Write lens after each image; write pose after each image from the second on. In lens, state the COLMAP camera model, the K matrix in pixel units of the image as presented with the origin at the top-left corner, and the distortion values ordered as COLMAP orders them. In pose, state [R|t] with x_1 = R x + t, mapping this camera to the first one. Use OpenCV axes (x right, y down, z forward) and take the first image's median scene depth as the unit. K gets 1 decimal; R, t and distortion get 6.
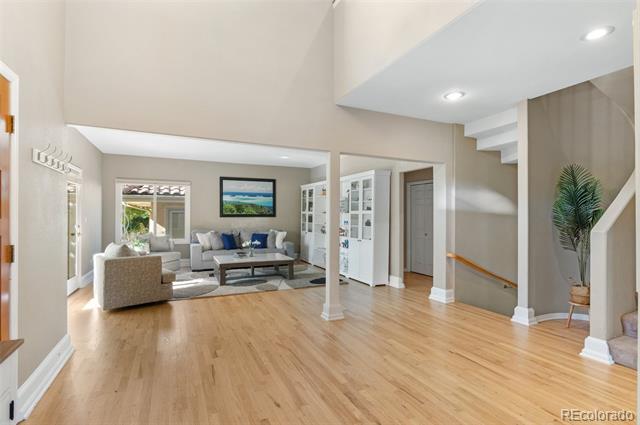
lens RADIAL K [[321.3, 0, 319.2], [0, 321.3, 212.7], [0, 0, 1]] dist [-0.004596, 0.000744]
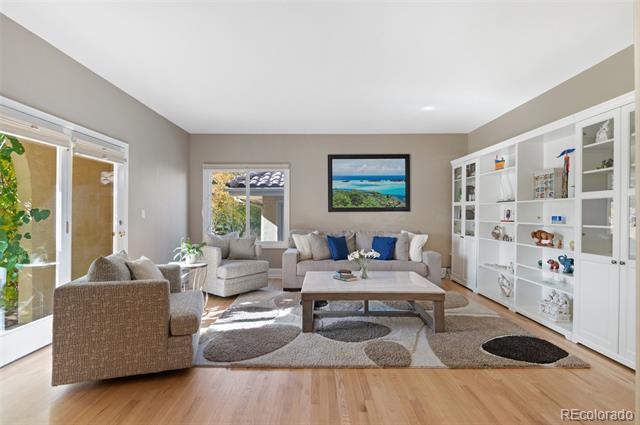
lens RADIAL K [[321.3, 0, 314.5], [0, 321.3, 212.6], [0, 0, 1]] dist [-0.004596, 0.000744]
pose [[0.906369, -0.005902, -0.422446, -0.039903], [0.006700, 0.999977, 0.000406, 0.015532], [0.422434, -0.003199, 0.906388, 0.358342]]
